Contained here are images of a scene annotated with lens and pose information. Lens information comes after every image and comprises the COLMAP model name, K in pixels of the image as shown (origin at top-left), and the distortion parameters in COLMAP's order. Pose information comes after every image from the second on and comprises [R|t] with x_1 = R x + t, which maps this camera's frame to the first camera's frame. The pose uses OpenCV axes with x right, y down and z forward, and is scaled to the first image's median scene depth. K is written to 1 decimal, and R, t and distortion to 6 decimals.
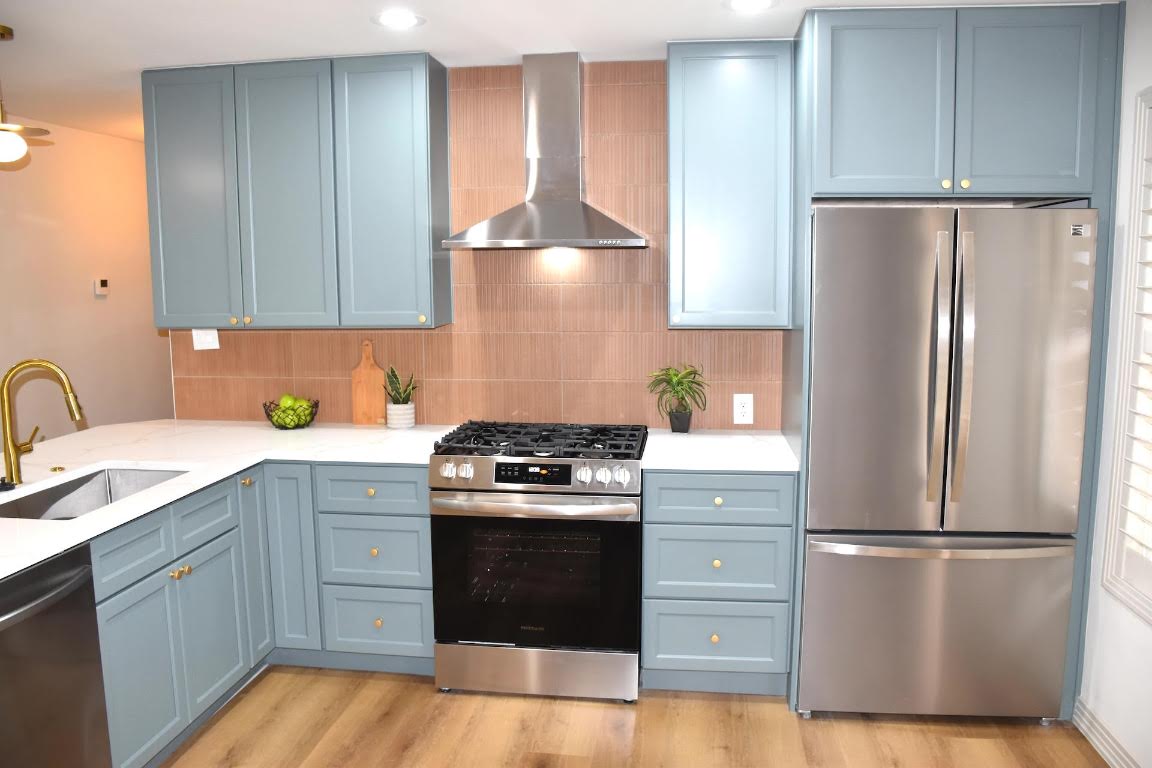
lens RADIAL K [[905.1, 0, 577.8], [0, 905.1, 388.1], [0, 0, 1]] dist [-0.100966, -0.003960]
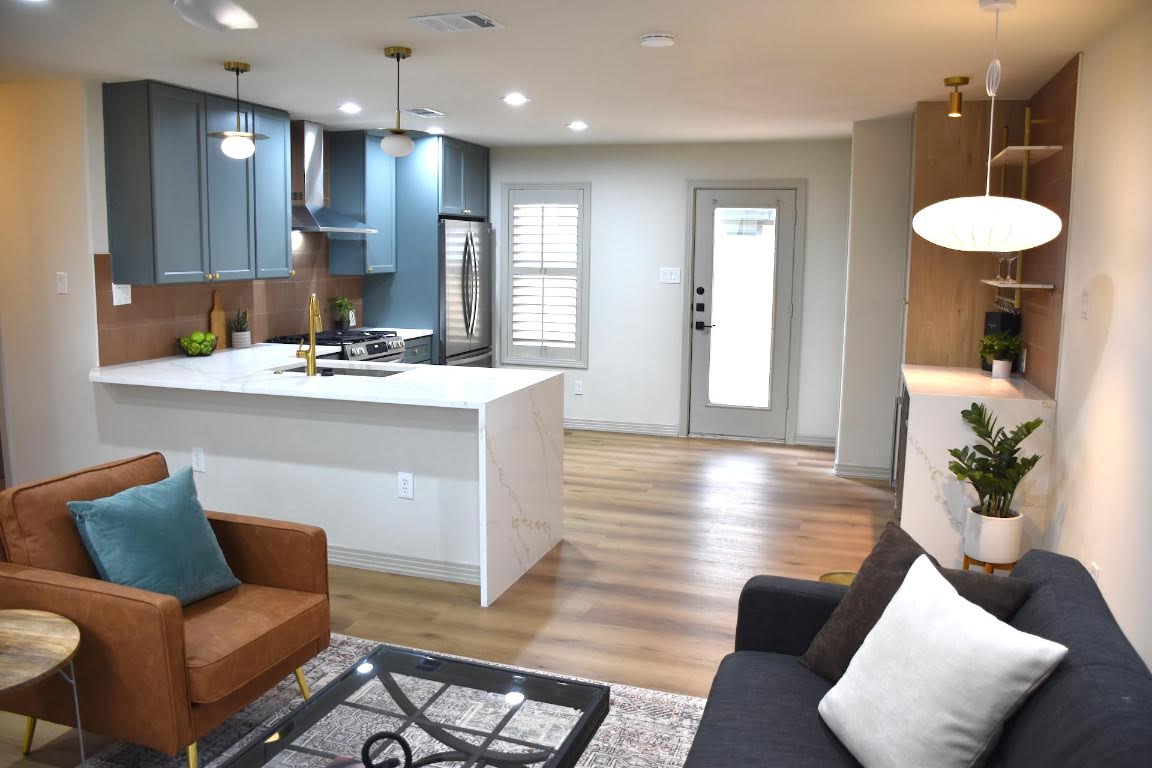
lens RADIAL K [[905.1, 0, 581.8], [0, 905.1, 382.3], [0, 0, 1]] dist [-0.100966, -0.003960]
pose [[0.211217, -0.134584, 0.968129, -1.493249], [0.109006, 0.987540, 0.113501, -0.006029], [-0.971342, 0.081559, 0.223256, 0.109454]]
